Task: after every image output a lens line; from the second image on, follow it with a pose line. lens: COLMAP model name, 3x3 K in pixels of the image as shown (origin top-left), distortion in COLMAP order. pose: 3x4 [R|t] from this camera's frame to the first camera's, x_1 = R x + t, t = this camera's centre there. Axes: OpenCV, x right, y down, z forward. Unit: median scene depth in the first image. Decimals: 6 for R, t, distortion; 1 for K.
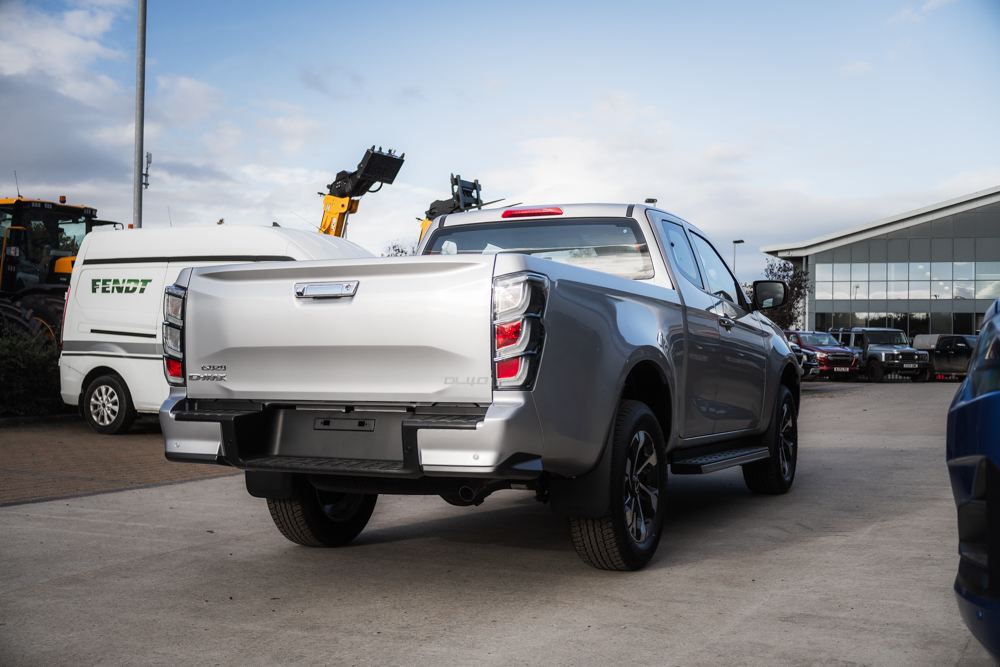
lens RADIAL K [[1192.0, 0, 500.0], [0, 1192.0, 333.5], [0, 0, 1]] dist [-0.066061, -0.015162]
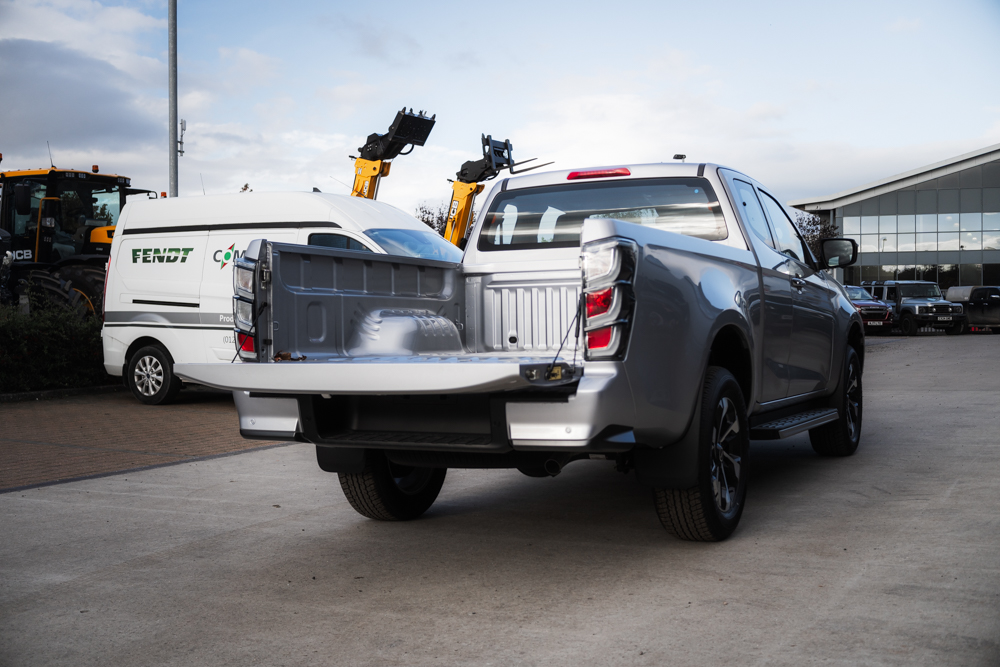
lens RADIAL K [[1194.2, 0, 509.3], [0, 1194.2, 335.8], [0, 0, 1]] dist [-0.068405, 0.005876]
pose [[0.999653, -0.018867, -0.018370, -0.028121], [0.019501, 0.999198, 0.034968, -0.004466], [0.017696, -0.035314, 0.999220, 0.019839]]
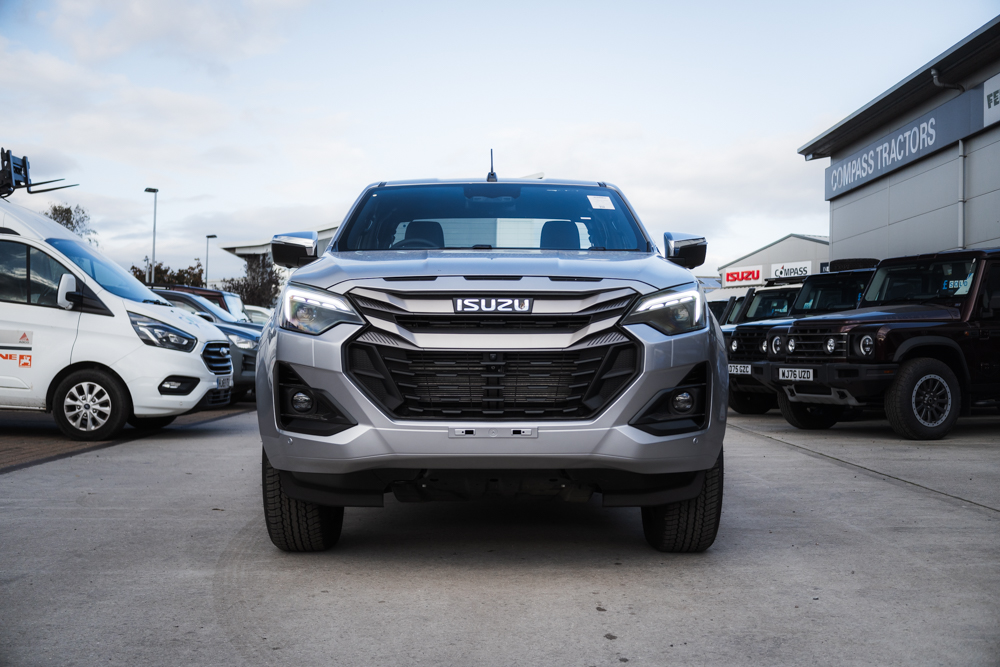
lens RADIAL K [[1192.0, 0, 500.0], [0, 1192.0, 333.5], [0, 0, 1]] dist [-0.066061, -0.015162]
pose [[0.876433, 0.010594, 0.481407, -1.125691], [-0.011996, 0.999928, -0.000165, 0.010244], [-0.481374, -0.005630, 0.876497, 0.248919]]
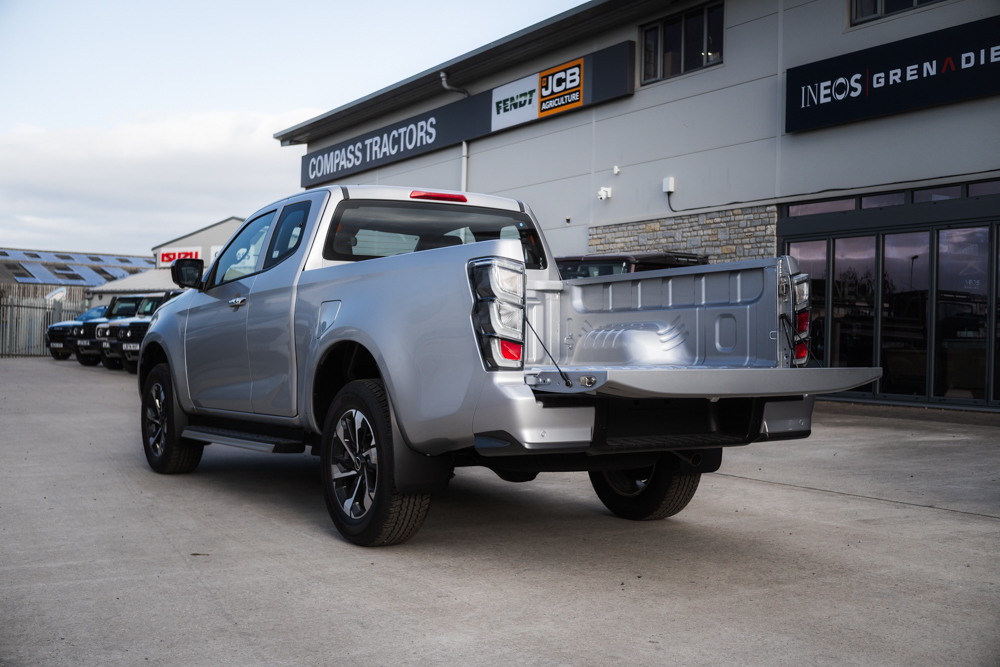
lens RADIAL K [[1192.0, 0, 500.0], [0, 1192.0, 333.5], [0, 0, 1]] dist [-0.066061, -0.015162]
pose [[0.530805, 0.007912, 0.847457, -1.486921], [-0.025831, 0.999643, 0.006847, -0.005974], [-0.847100, -0.025525, 0.530820, 0.674402]]
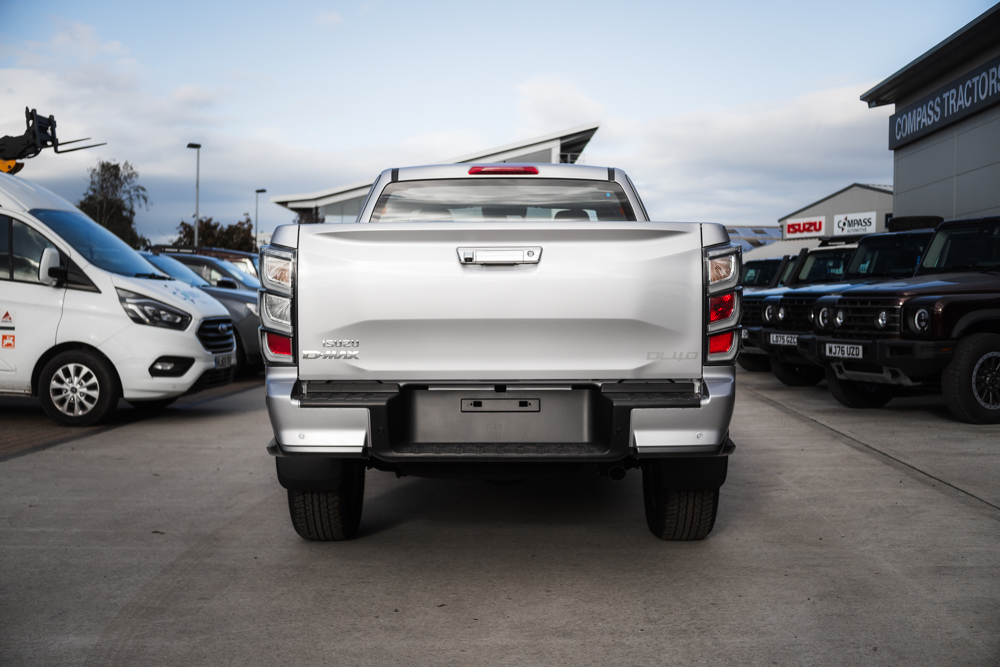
lens RADIAL K [[1203.8, 0, 500.0], [0, 1203.8, 333.5], [0, 0, 1]] dist [-0.063529, -0.036379]
pose [[0.899366, -0.012207, 0.437026, -0.992803], [-0.006270, 0.999147, 0.040811, -0.028287], [-0.437152, -0.039444, 0.898522, 0.349284]]
